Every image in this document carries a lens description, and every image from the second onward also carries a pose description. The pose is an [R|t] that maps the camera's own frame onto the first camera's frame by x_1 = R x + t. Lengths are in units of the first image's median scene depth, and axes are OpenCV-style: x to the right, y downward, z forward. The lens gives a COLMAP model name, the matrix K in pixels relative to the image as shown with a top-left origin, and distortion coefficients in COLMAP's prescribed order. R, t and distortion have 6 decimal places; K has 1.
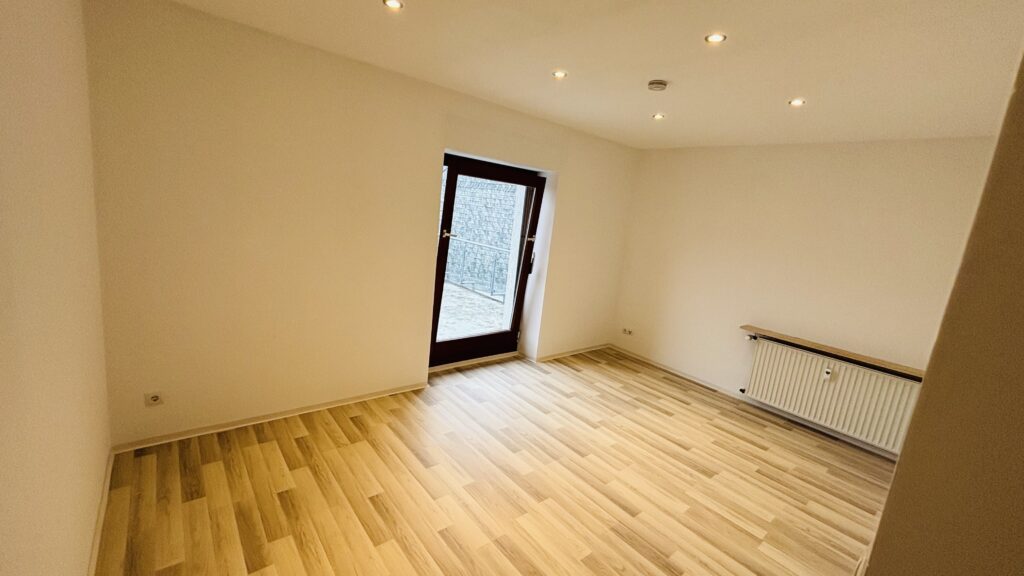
lens RADIAL K [[415.3, 0, 512.0], [0, 415.3, 288.0], [0, 0, 1]] dist [-0.001321, 0.000020]
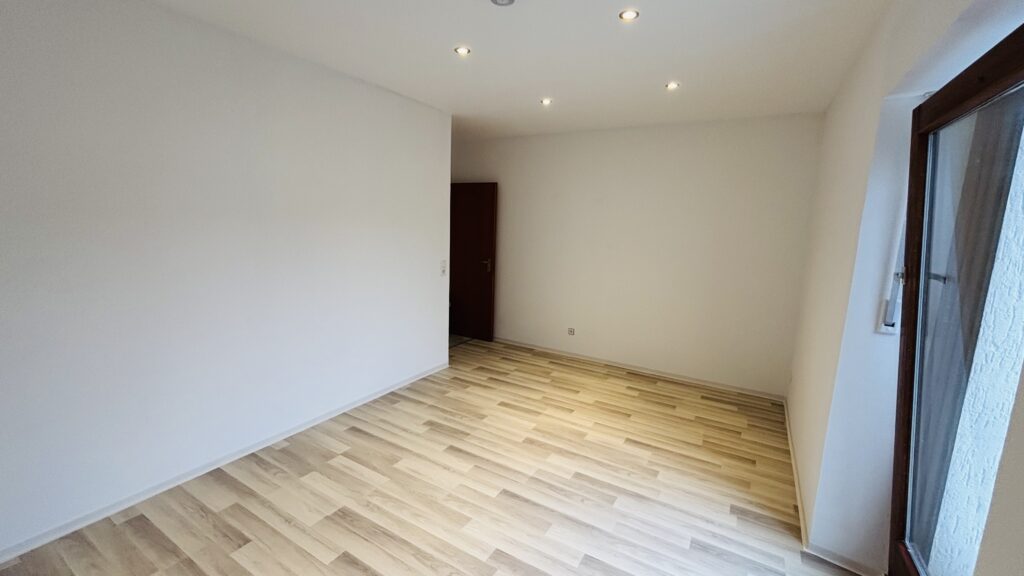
lens RADIAL K [[415.3, 0, 512.0], [0, 415.3, 288.0], [0, 0, 1]] dist [-0.001321, 0.000020]
pose [[-0.934194, -0.090582, -0.345074, 0.514920], [-0.199410, 0.934611, 0.294513, -0.226545], [0.295833, 0.343944, -0.891171, 1.733630]]
